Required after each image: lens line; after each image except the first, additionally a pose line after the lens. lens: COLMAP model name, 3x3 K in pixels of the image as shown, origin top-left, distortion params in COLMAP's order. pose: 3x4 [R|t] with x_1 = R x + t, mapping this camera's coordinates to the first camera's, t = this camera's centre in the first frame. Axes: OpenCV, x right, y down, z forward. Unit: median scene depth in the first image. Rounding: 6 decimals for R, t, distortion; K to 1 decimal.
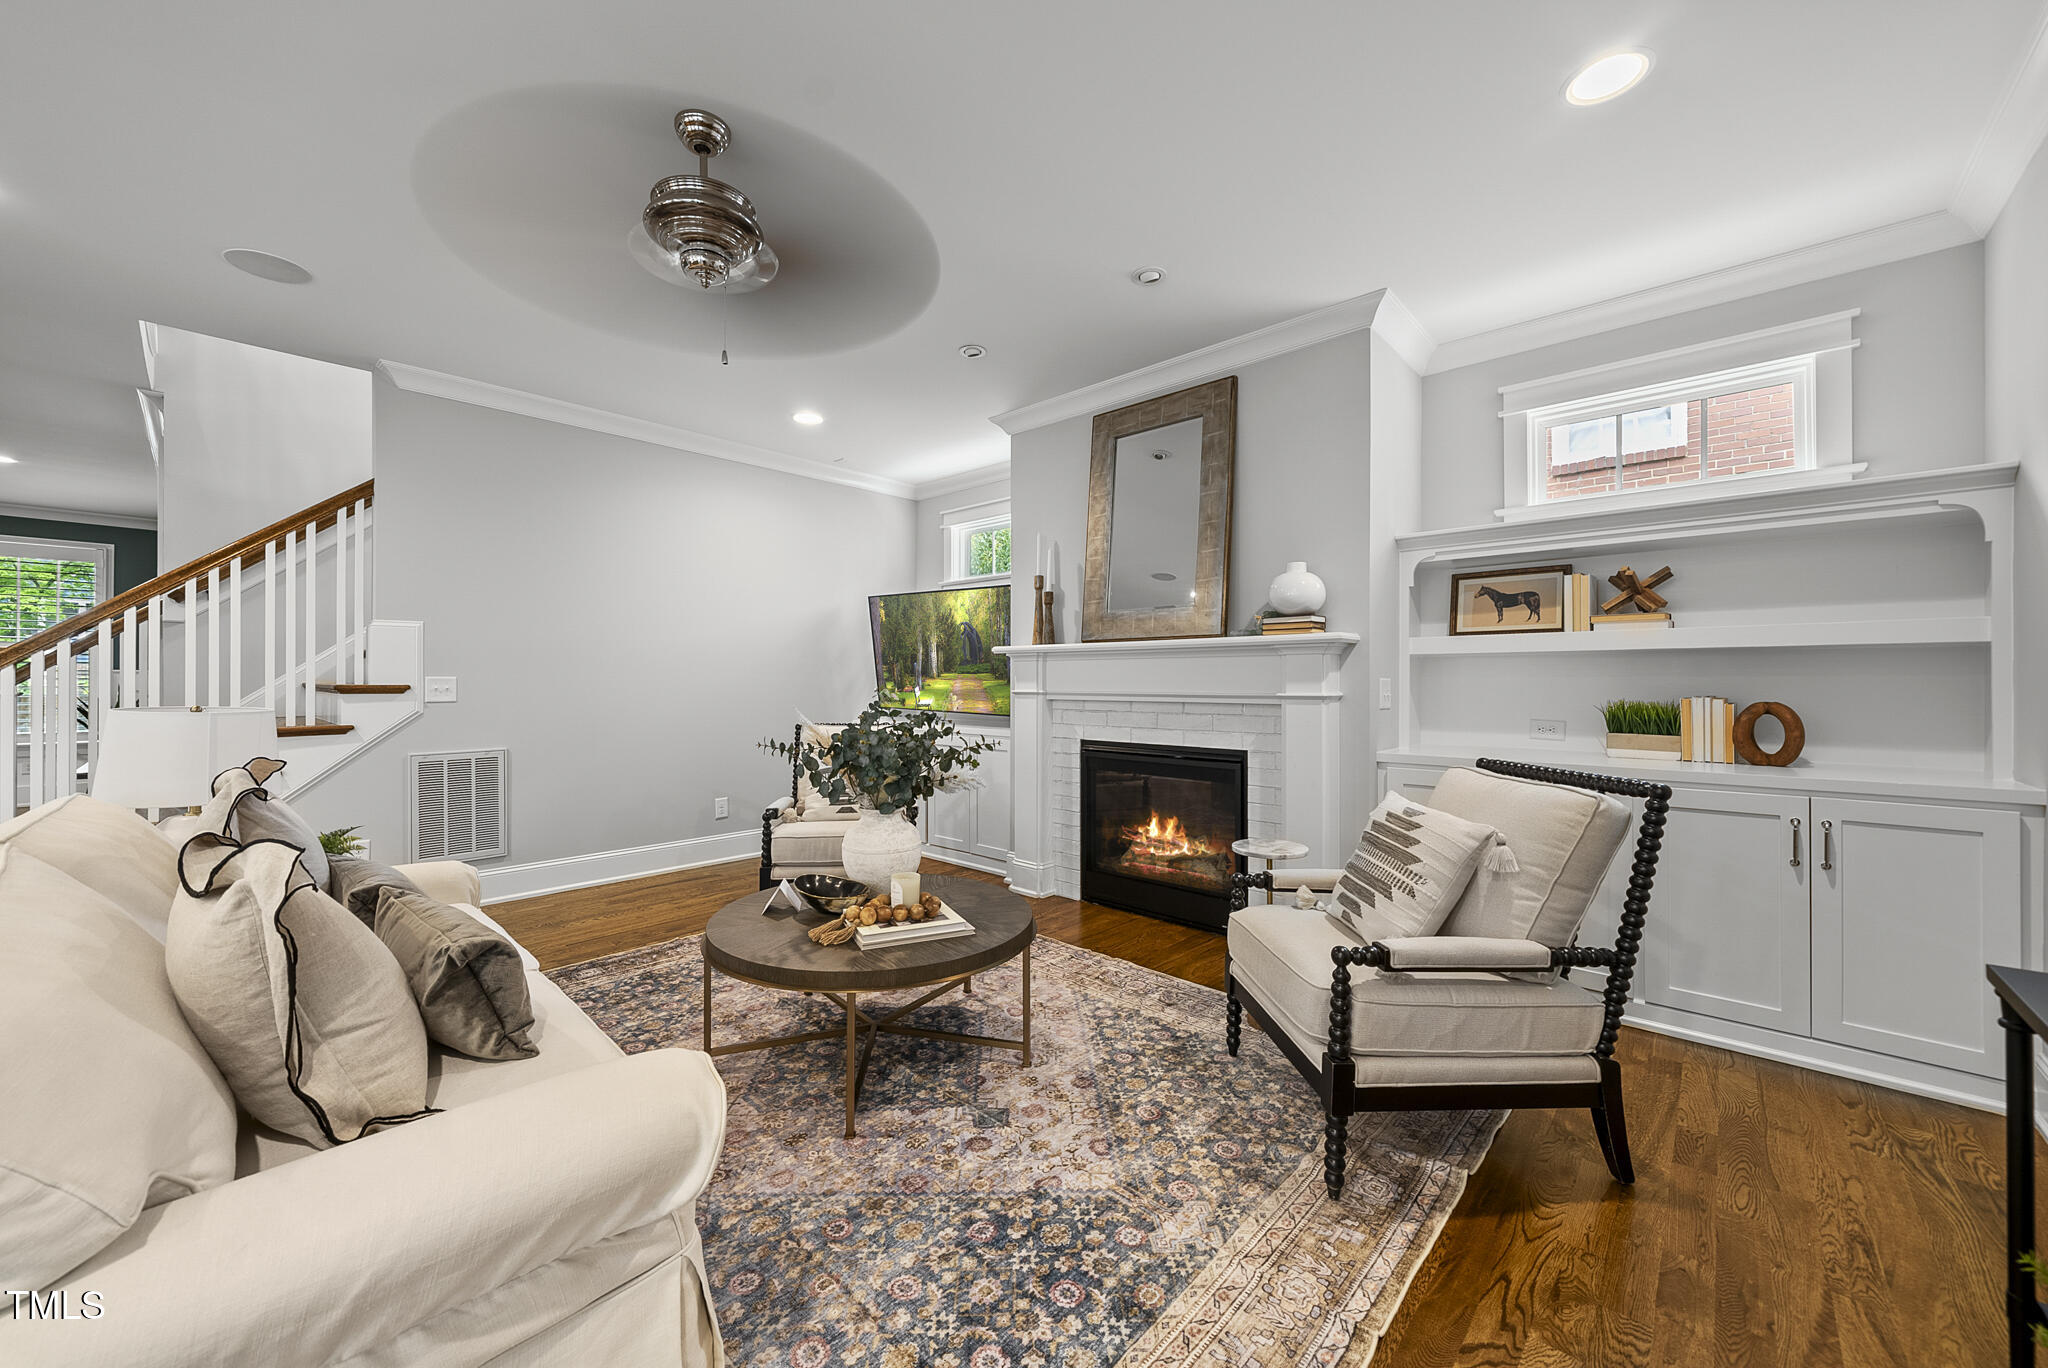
lens RADIAL K [[764.4, 0, 1009.7], [0, 764.4, 676.2], [0, 0, 1]] dist [-0.003343, -0.000206]
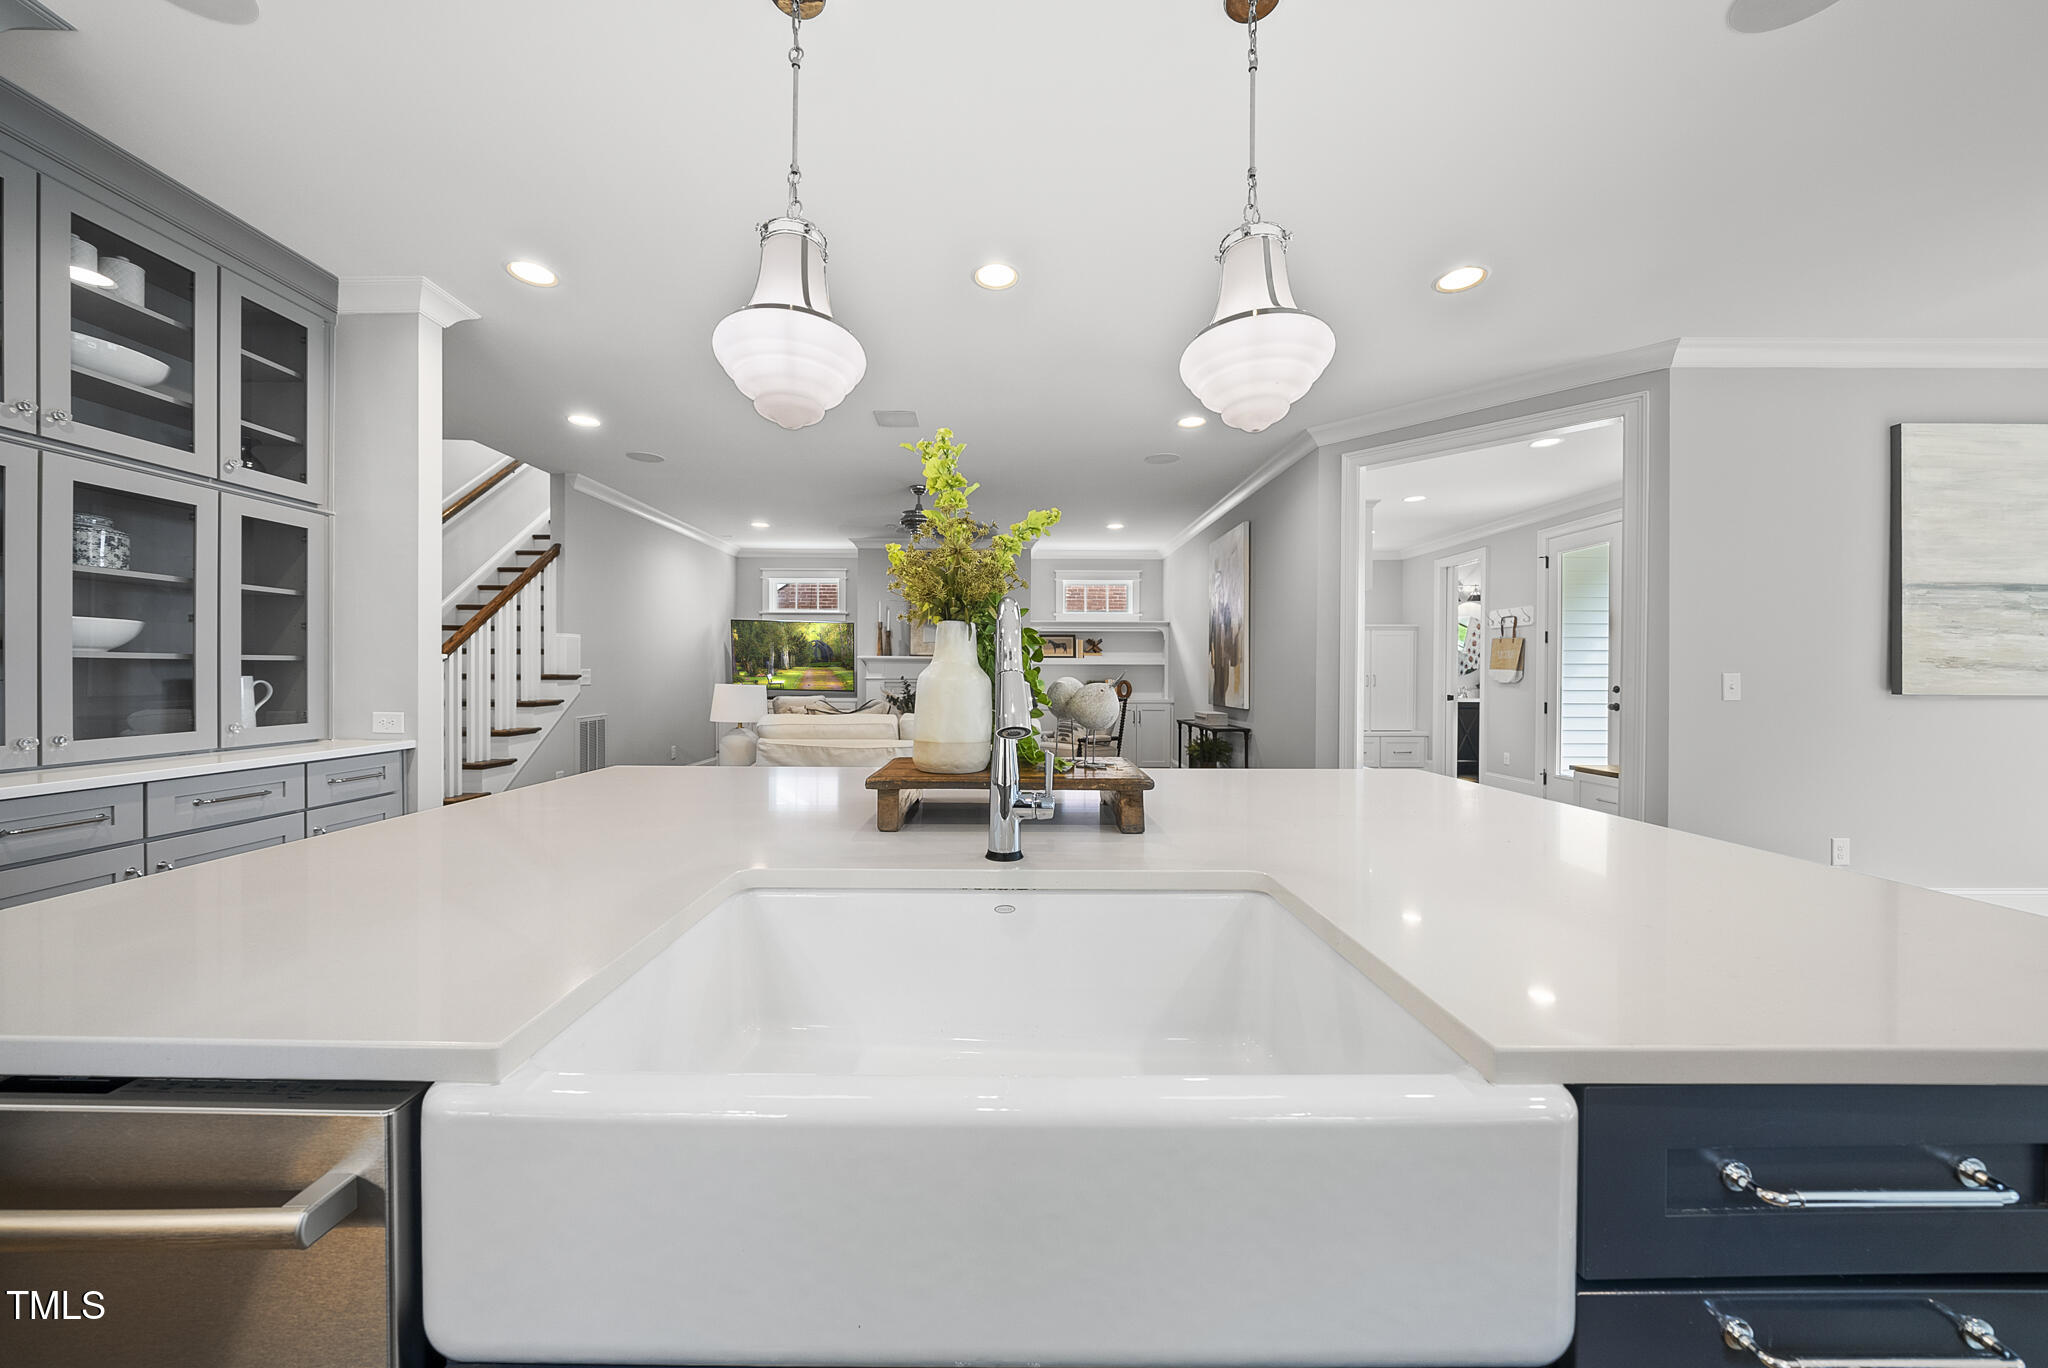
lens RADIAL K [[705.2, 0, 1006.0], [0, 705.2, 676.4], [0, 0, 1]] dist [0.003079, -0.000268]
pose [[0.730442, -0.000260, 0.682975, -1.218174], [-0.009619, 0.999897, 0.010668, -0.009441], [-0.682907, -0.014362, 0.730364, -0.752557]]
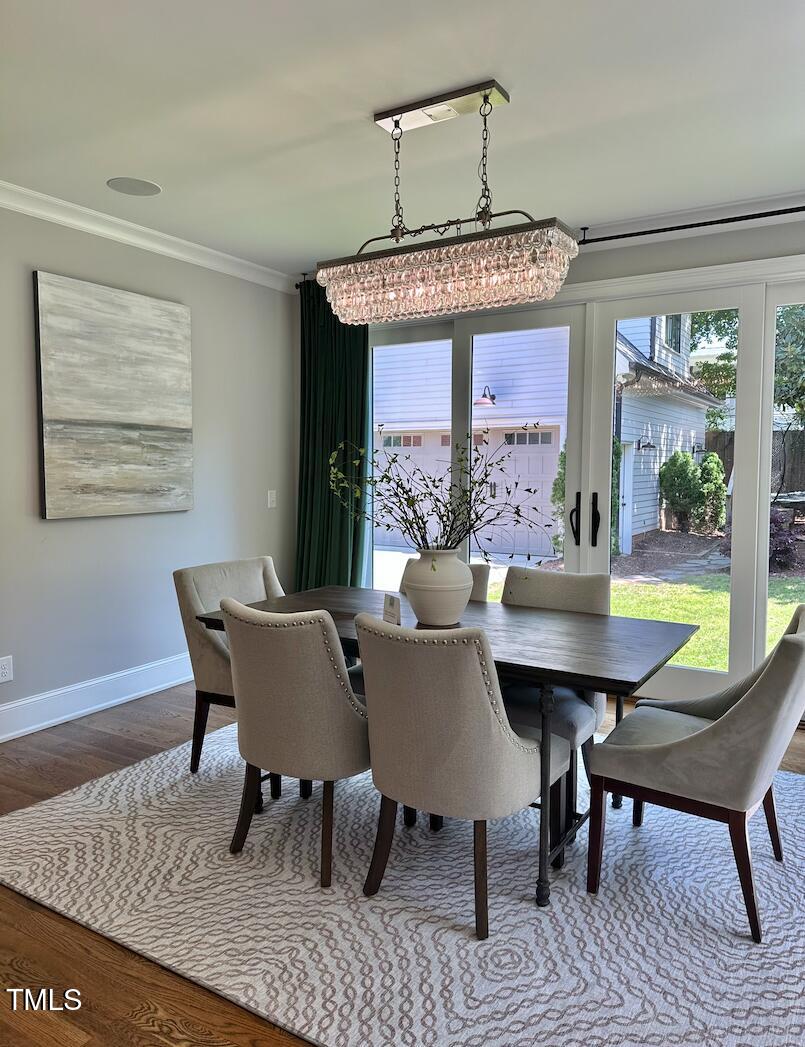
lens RADIAL K [[753.4, 0, 407.3], [0, 753.4, 517.2], [0, 0, 1]] dist [0.027940, -0.032383]
pose [[-0.200838, -0.065708, 0.977418, -0.907796], [-0.010037, 0.997834, 0.065017, -0.067084], [-0.979573, 0.003247, -0.201063, -1.171897]]
